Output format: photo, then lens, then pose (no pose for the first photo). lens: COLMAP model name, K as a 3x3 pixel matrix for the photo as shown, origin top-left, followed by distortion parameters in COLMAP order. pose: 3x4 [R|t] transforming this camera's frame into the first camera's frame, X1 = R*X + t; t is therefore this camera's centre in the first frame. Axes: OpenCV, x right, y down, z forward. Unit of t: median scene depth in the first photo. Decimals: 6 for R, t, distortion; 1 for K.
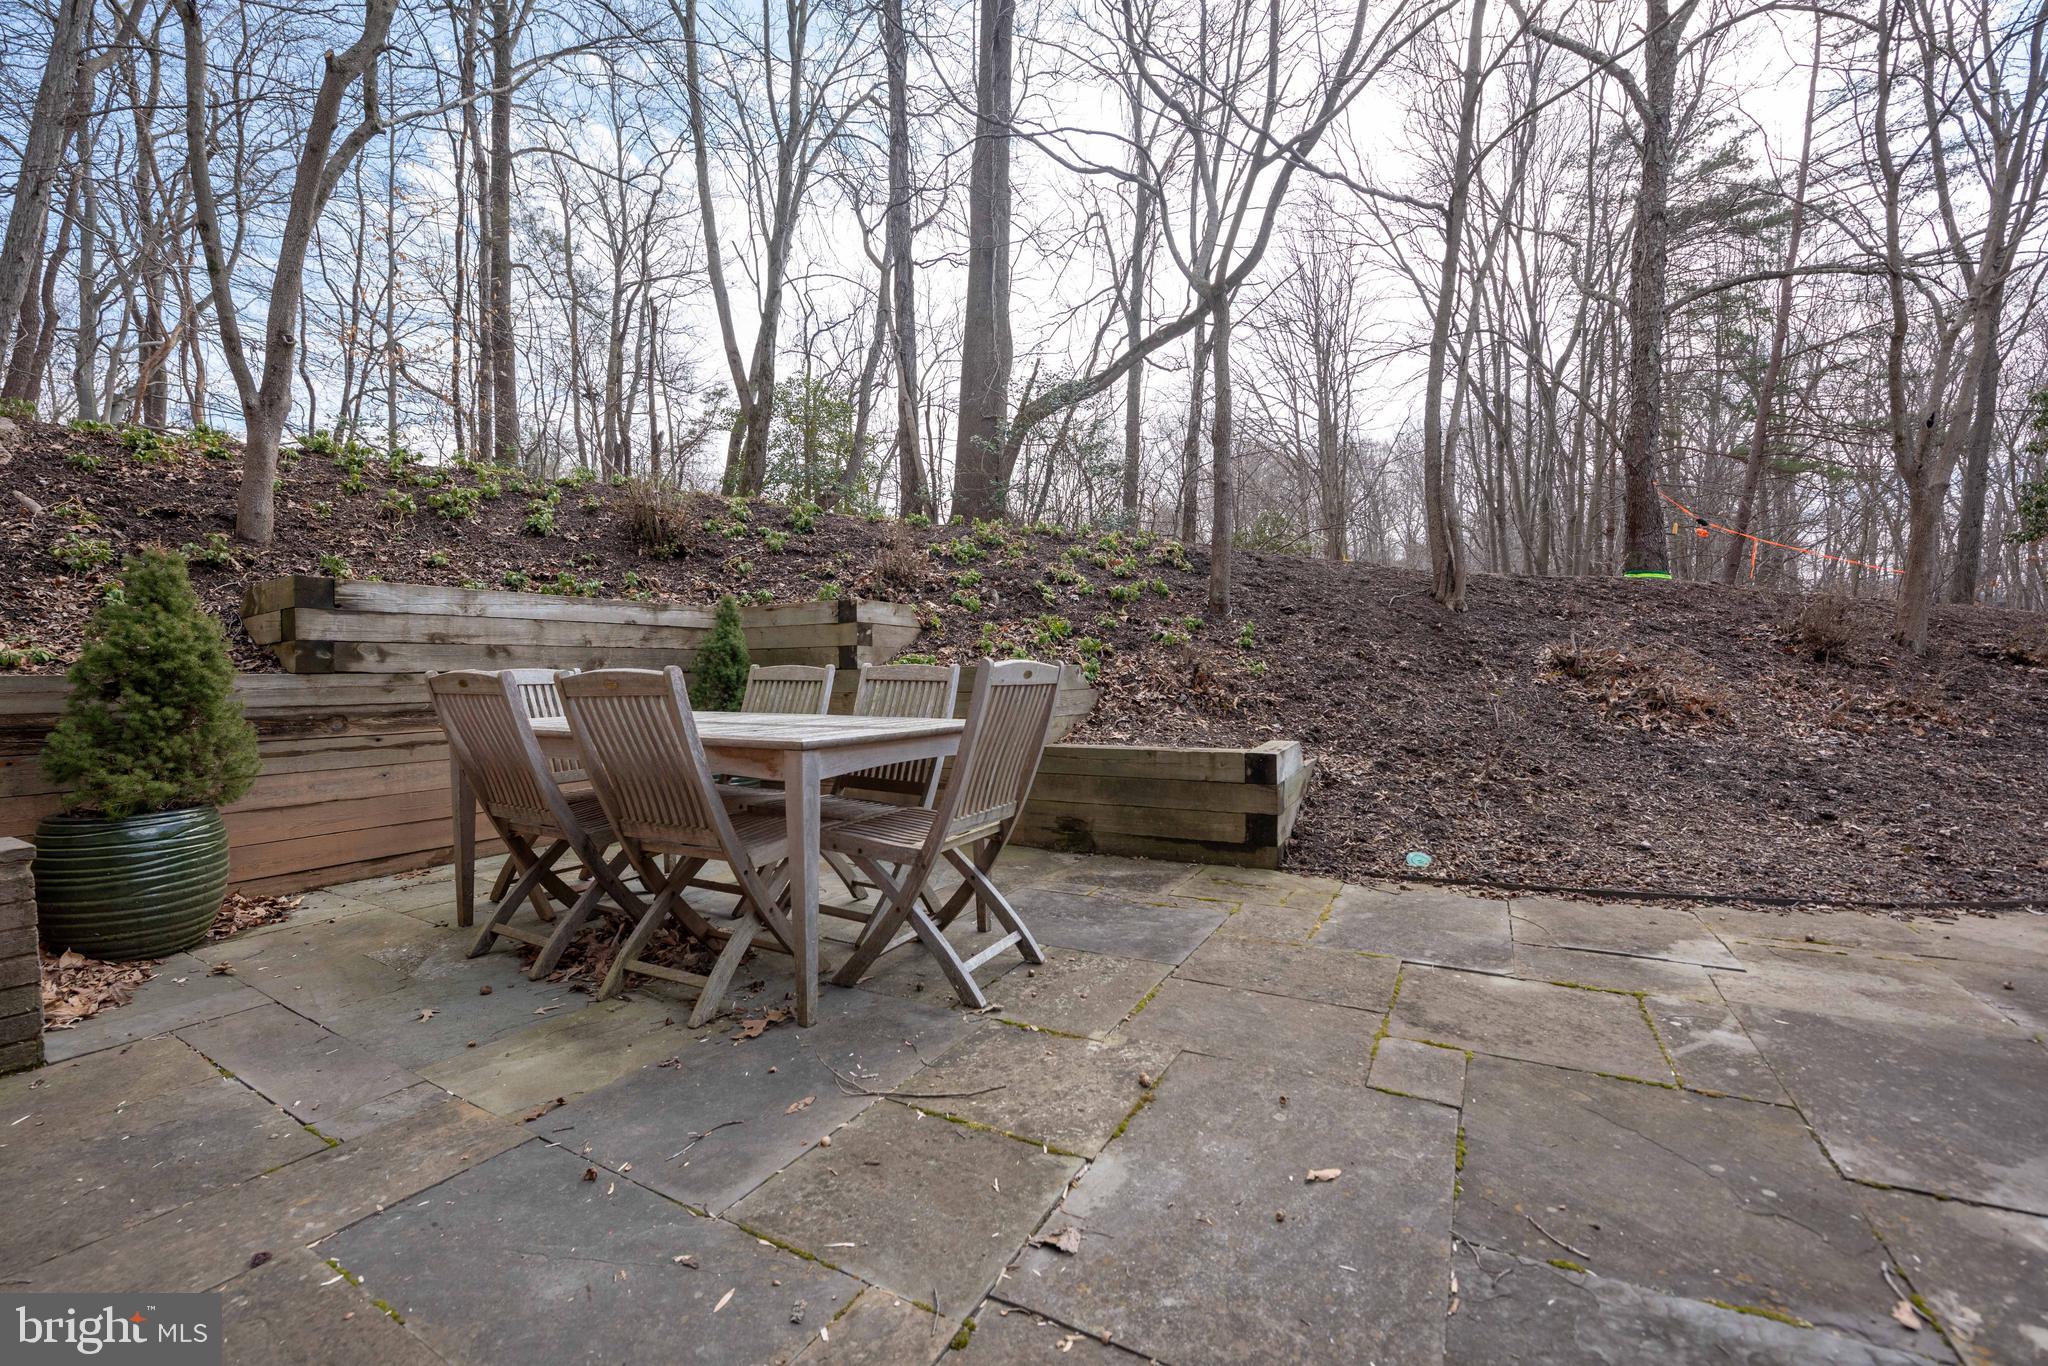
lens RADIAL K [[824.5, 0, 1017.1], [0, 824.5, 689.9], [0, 0, 1]] dist [-0.020204, -0.000086]
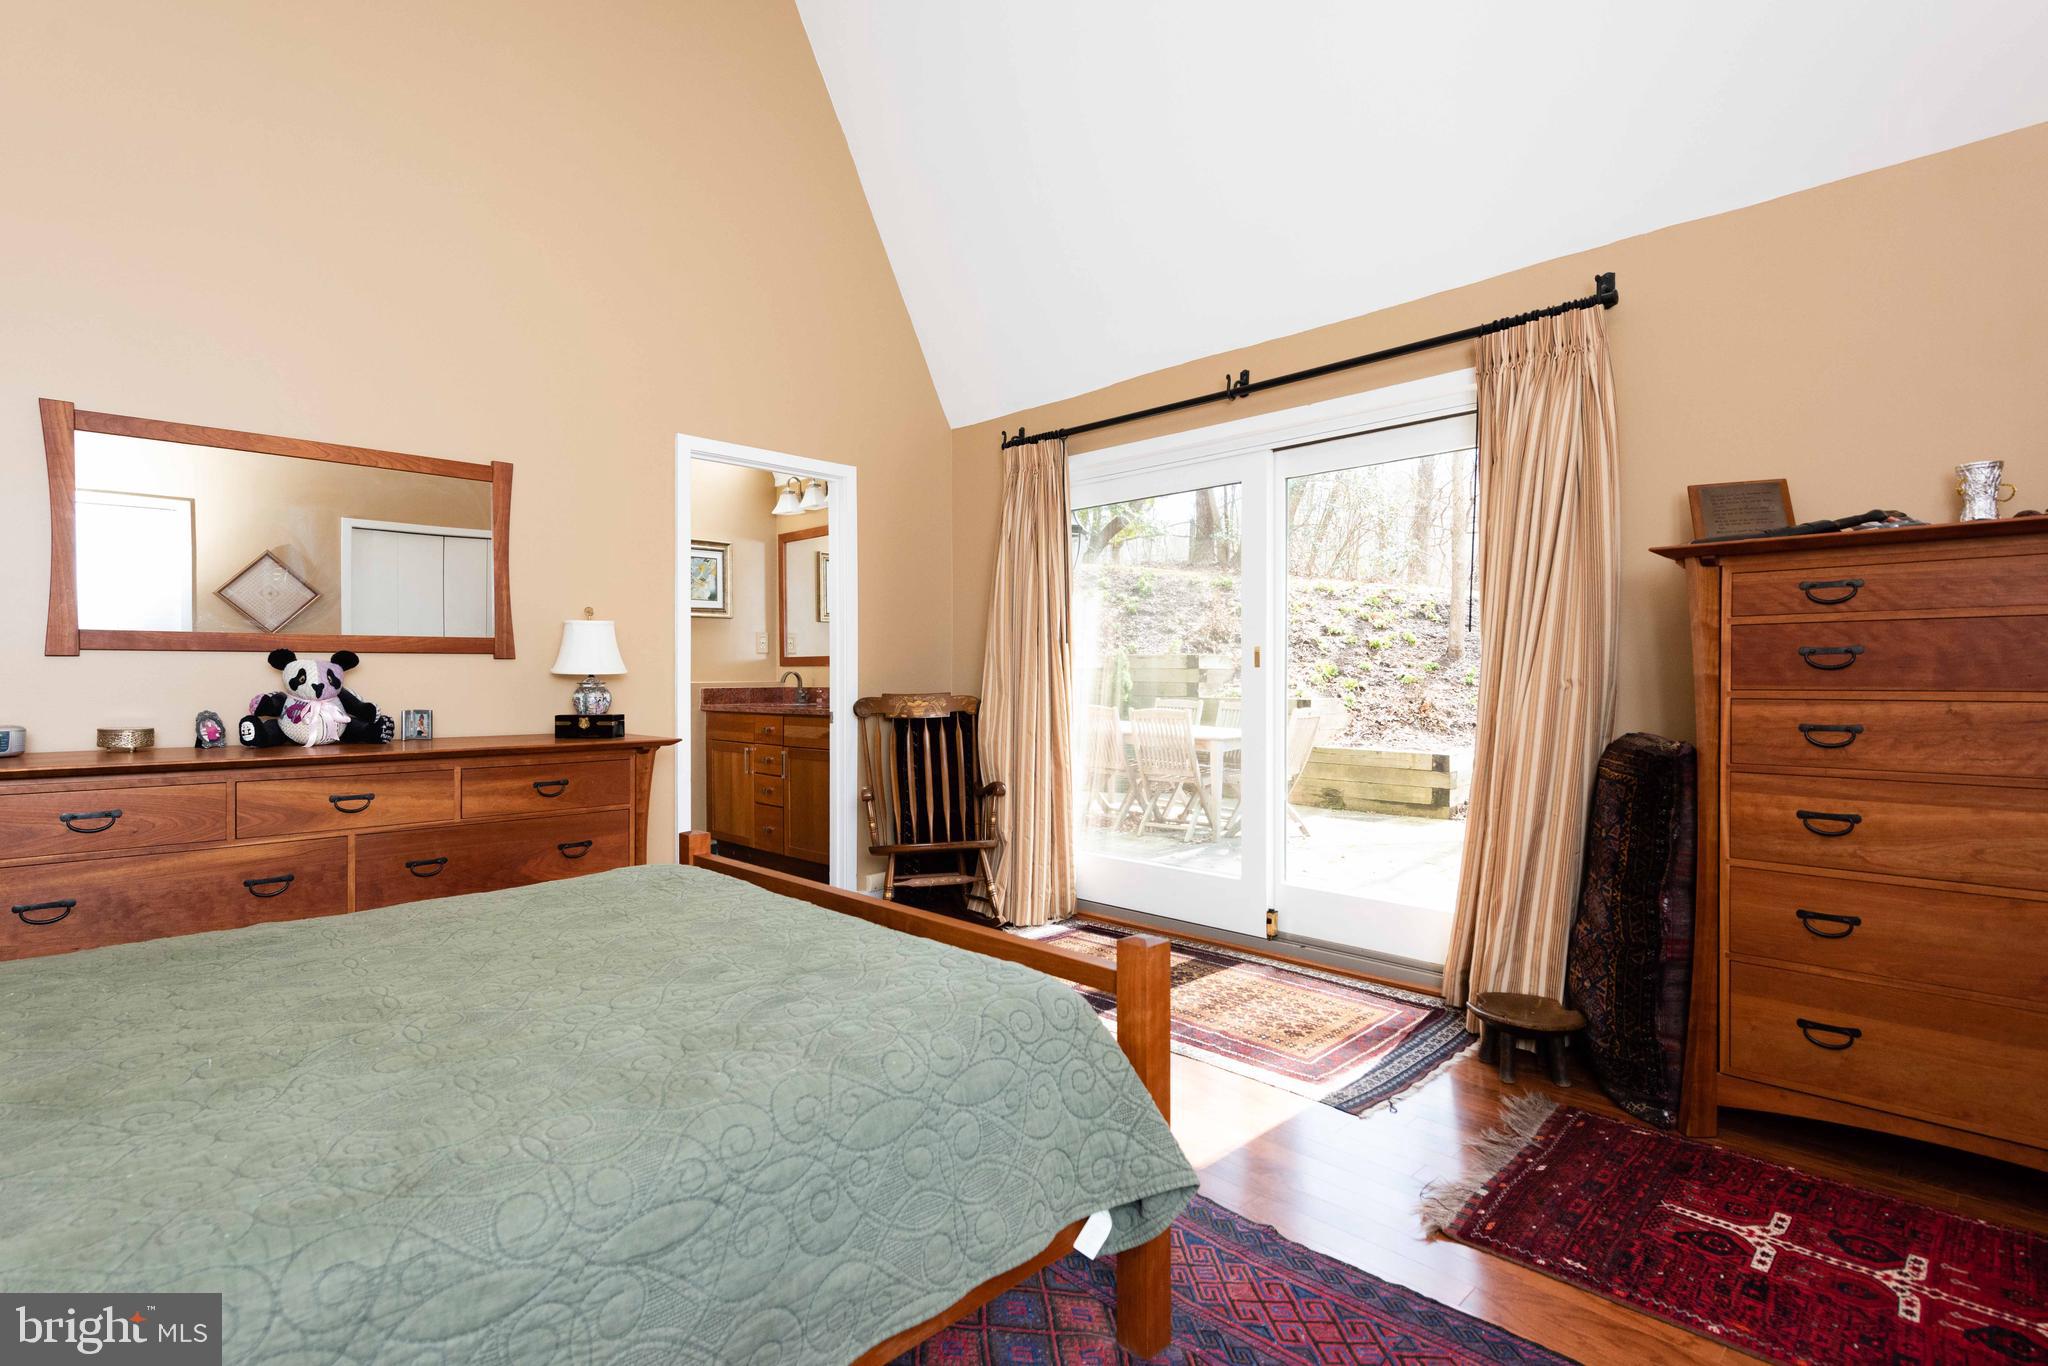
lens RADIAL K [[1005.1, 0, 1024.0], [0, 1005.1, 683.0], [0, 0, 1]] dist [-0.001076, -0.000044]
pose [[0.965121, 0.019163, -0.261103, -0.003477], [-0.021581, 0.999747, -0.006399, -0.016489], [0.260915, 0.011811, 0.965290, -0.516253]]
